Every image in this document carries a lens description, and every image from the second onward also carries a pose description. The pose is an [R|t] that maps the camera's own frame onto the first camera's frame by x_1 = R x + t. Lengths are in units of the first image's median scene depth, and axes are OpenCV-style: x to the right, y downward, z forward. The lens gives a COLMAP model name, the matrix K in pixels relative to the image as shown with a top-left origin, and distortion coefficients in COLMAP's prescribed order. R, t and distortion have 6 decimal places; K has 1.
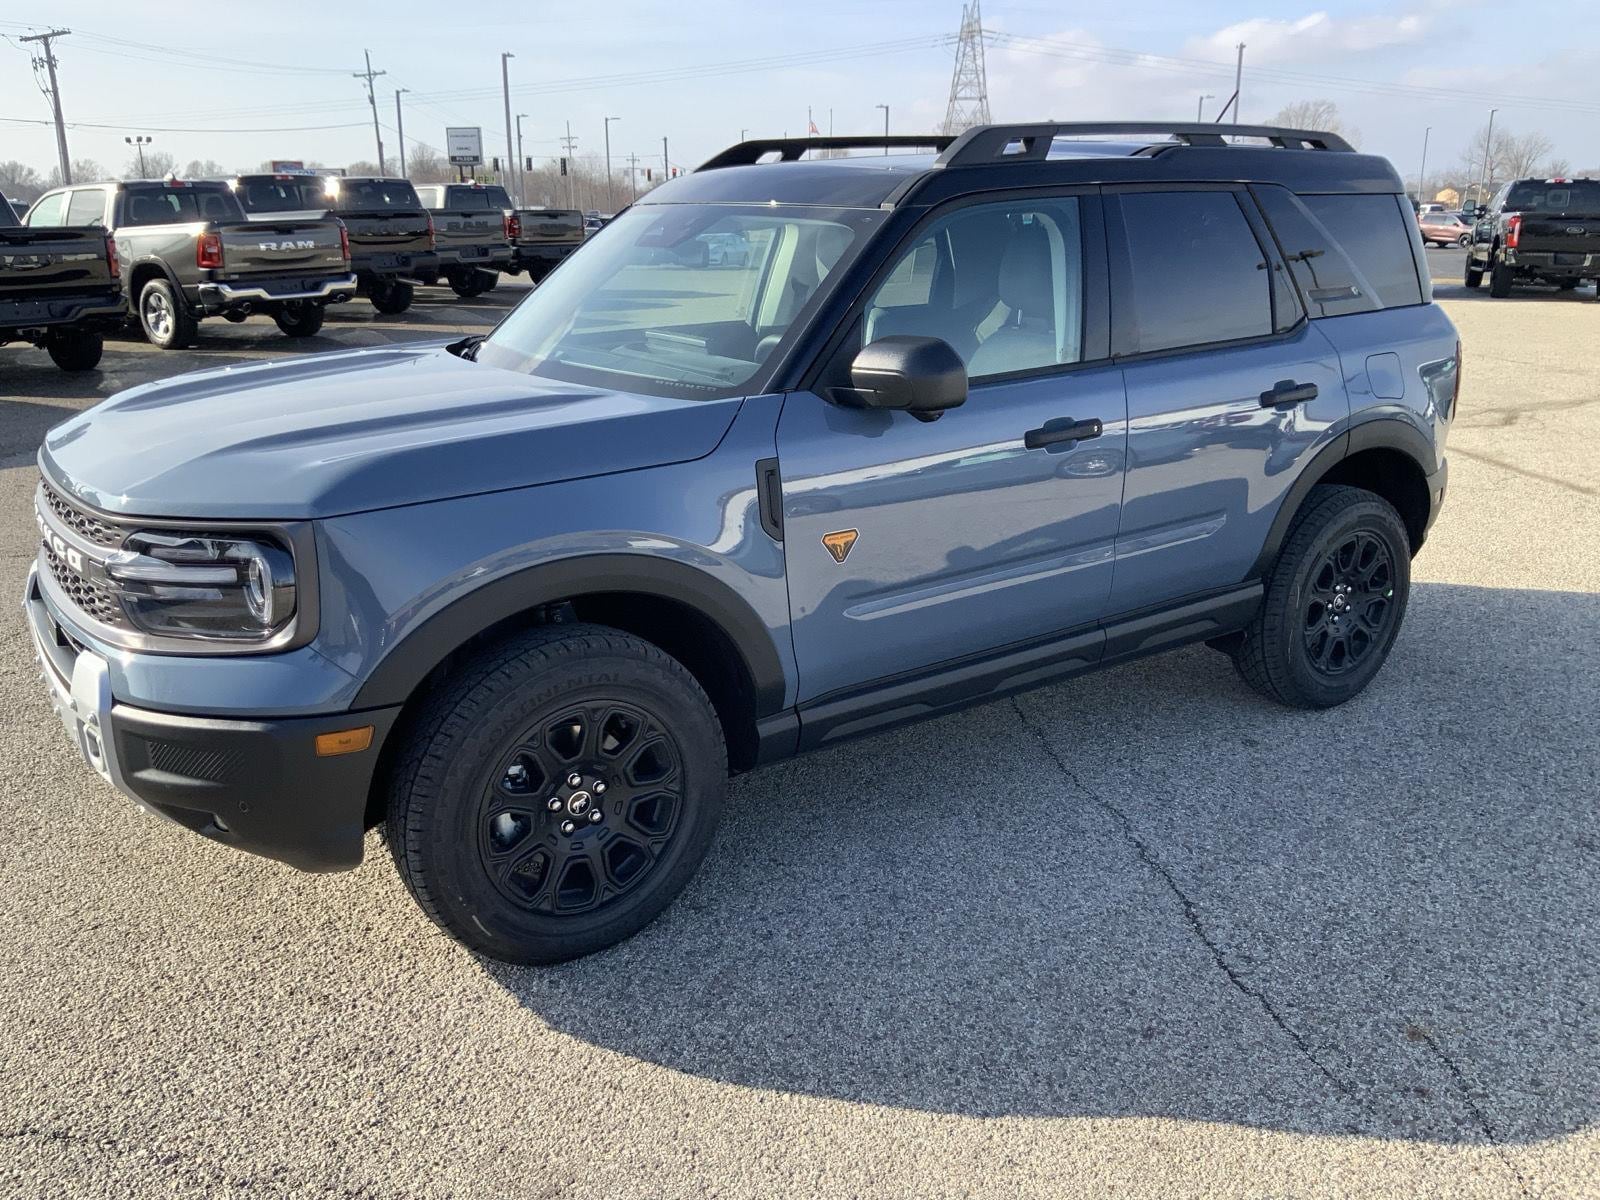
lens RADIAL K [[1343.1, 0, 783.3], [0, 1343.1, 596.0], [0, 0, 1]] dist [0.048070, -0.088709]
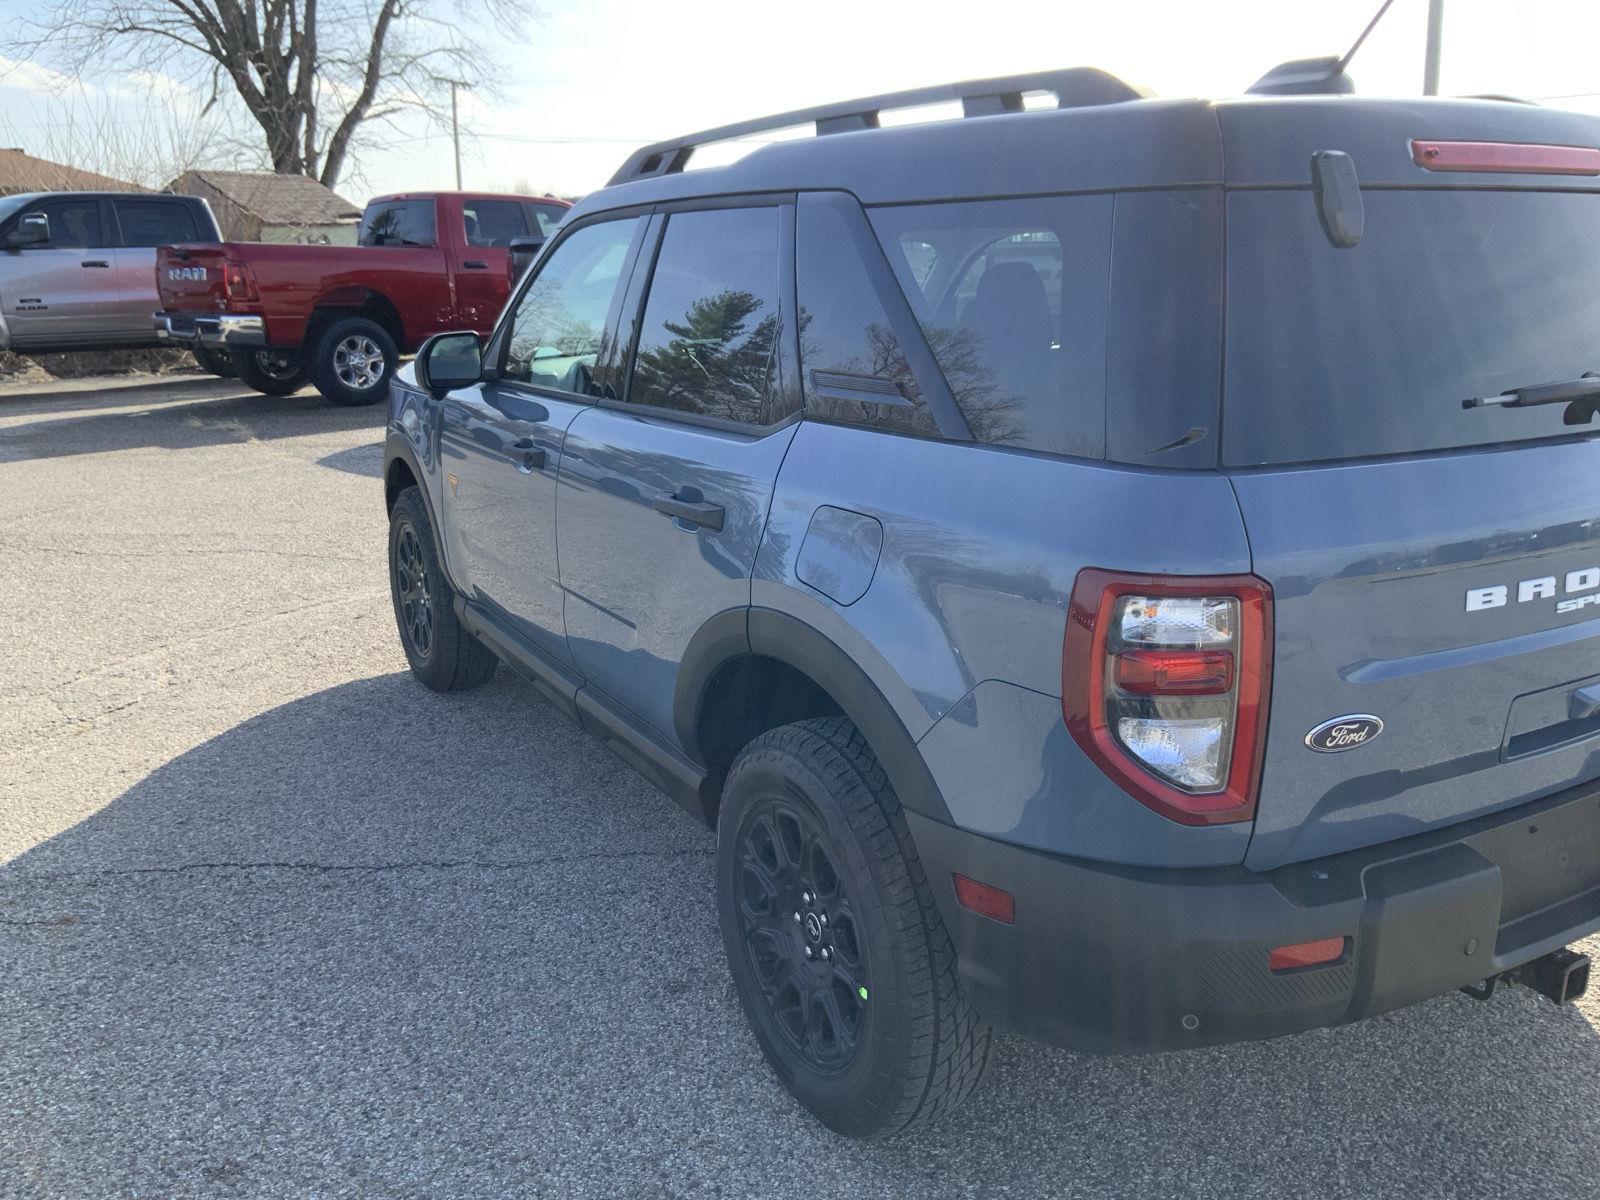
lens RADIAL K [[1343.1, 0, 788.2], [0, 1343.1, 602.2], [0, 0, 1]] dist [0.048070, -0.088709]
pose [[-0.101078, 0.264594, -0.959048, 1.255717], [-0.274711, 0.919084, 0.282521, -0.379419], [0.956199, 0.292017, -0.020213, 1.324031]]
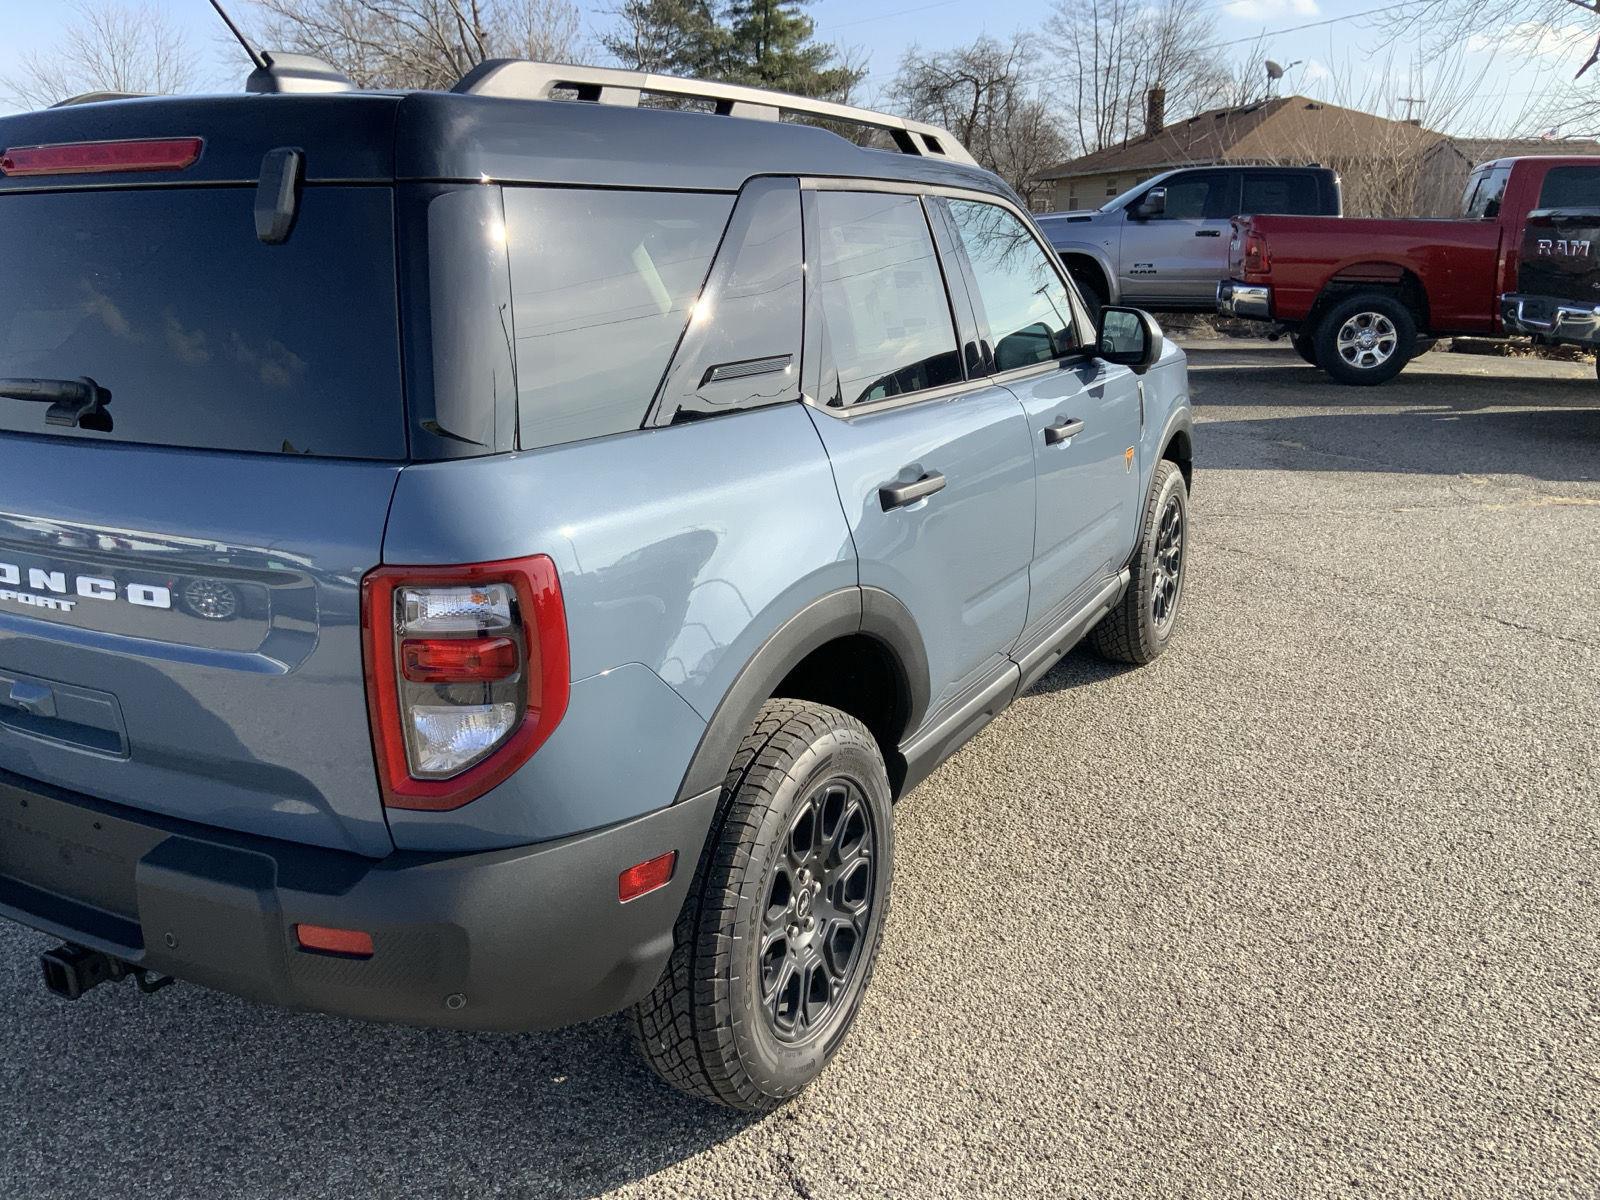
lens RADIAL K [[1343.1, 0, 804.7], [0, 1343.1, 604.5], [0, 0, 1]] dist [0.048070, -0.088709]
pose [[-0.887748, 0.136939, -0.439489, 0.573822], [-0.121488, 0.851182, 0.510617, -0.670694], [0.444009, 0.506692, -0.738999, 2.296541]]
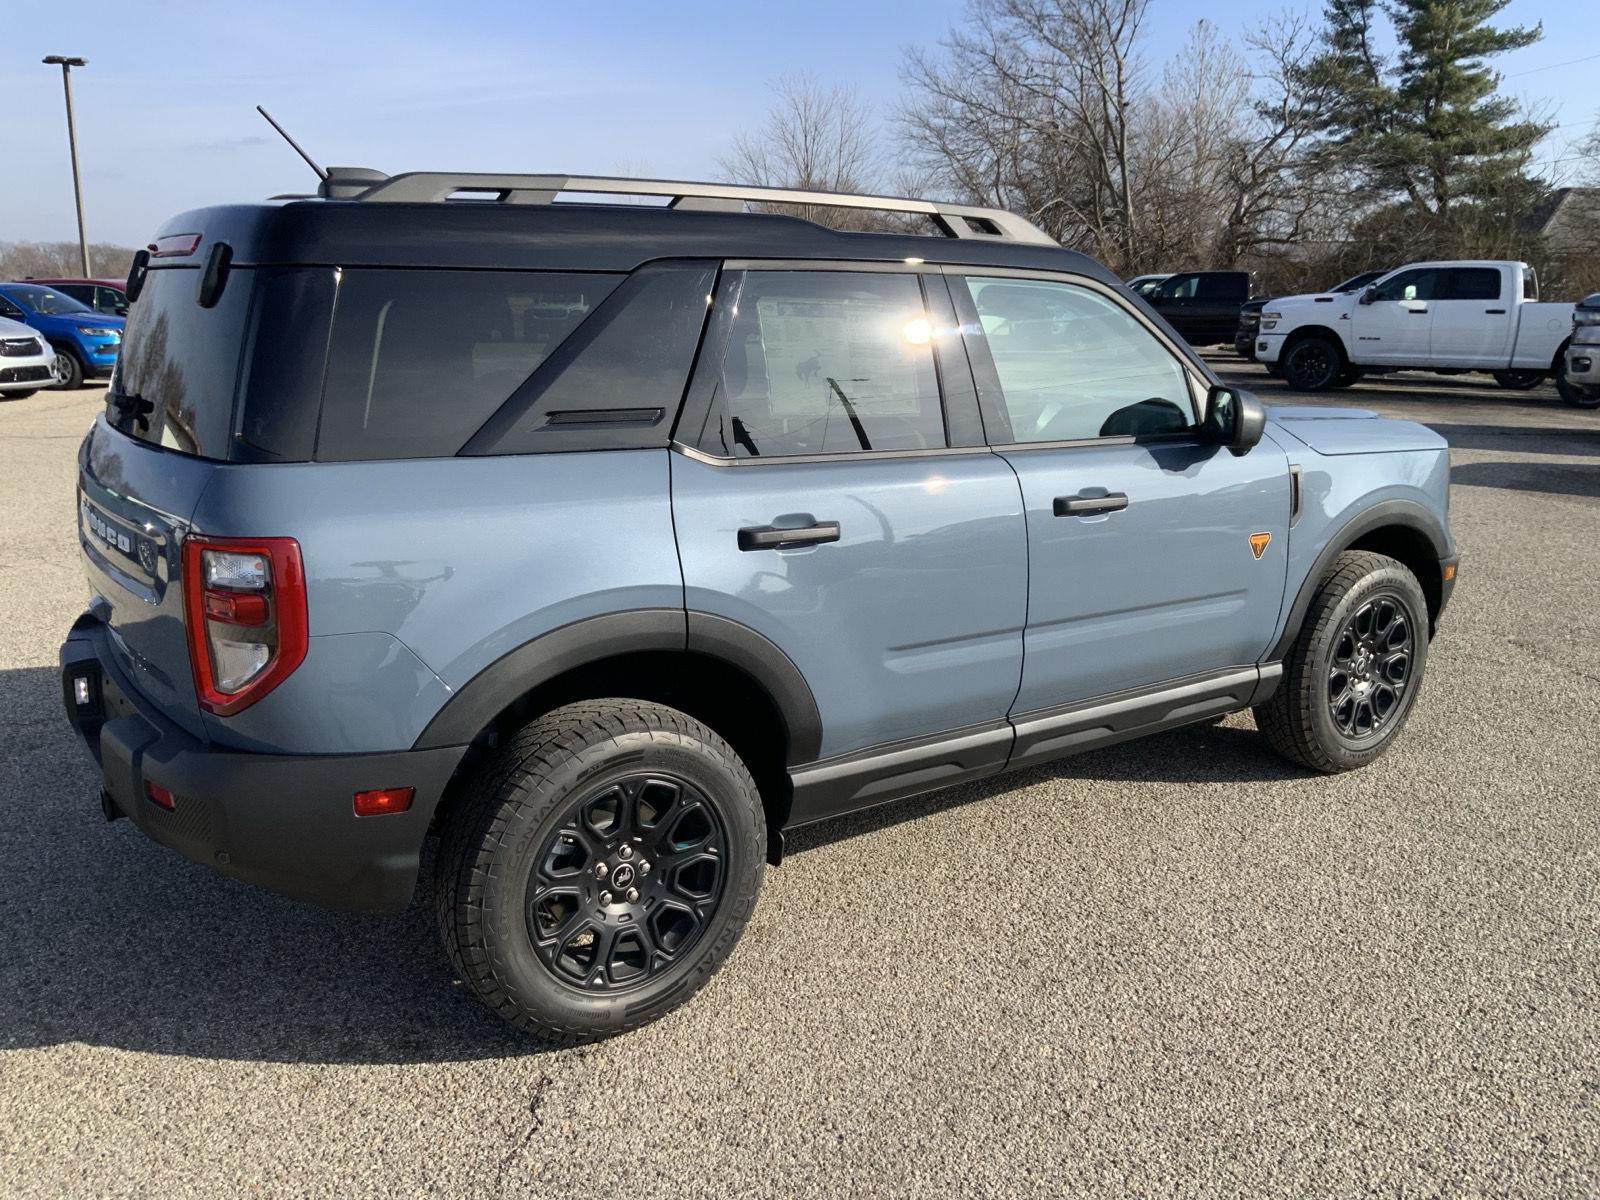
lens RADIAL K [[1343.1, 0, 804.2], [0, 1343.1, 600.3], [0, 0, 1]] dist [0.048070, -0.088709]
pose [[-0.999977, -0.001377, -0.006626, 0.095784], [-0.004507, 0.865914, 0.500172, -0.746630], [0.005049, 0.500190, -0.865901, 2.520450]]
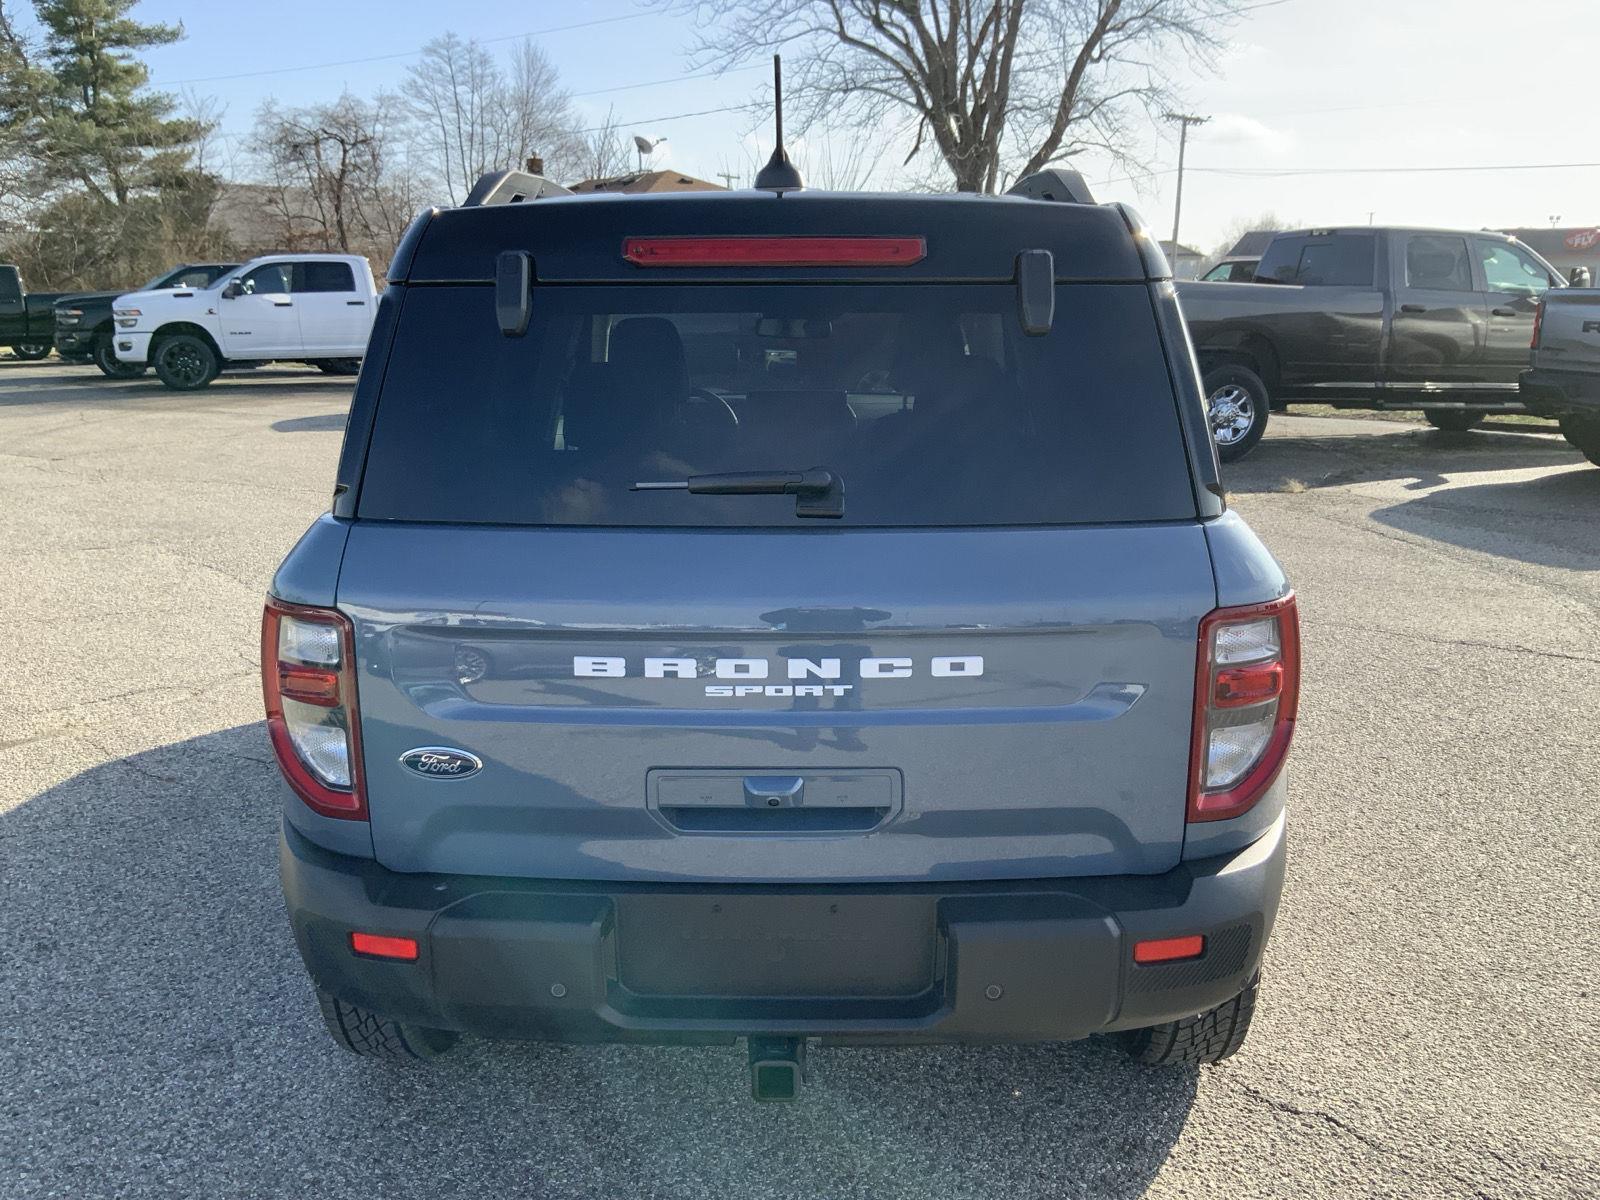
lens RADIAL K [[1343.1, 0, 803.3], [0, 1343.1, 599.4], [0, 0, 1]] dist [0.048070, -0.088709]
pose [[-0.584425, 0.195421, -0.787565, 1.092312], [-0.227675, 0.892090, 0.390307, -0.591298], [0.778853, 0.407414, -0.476867, 1.958936]]
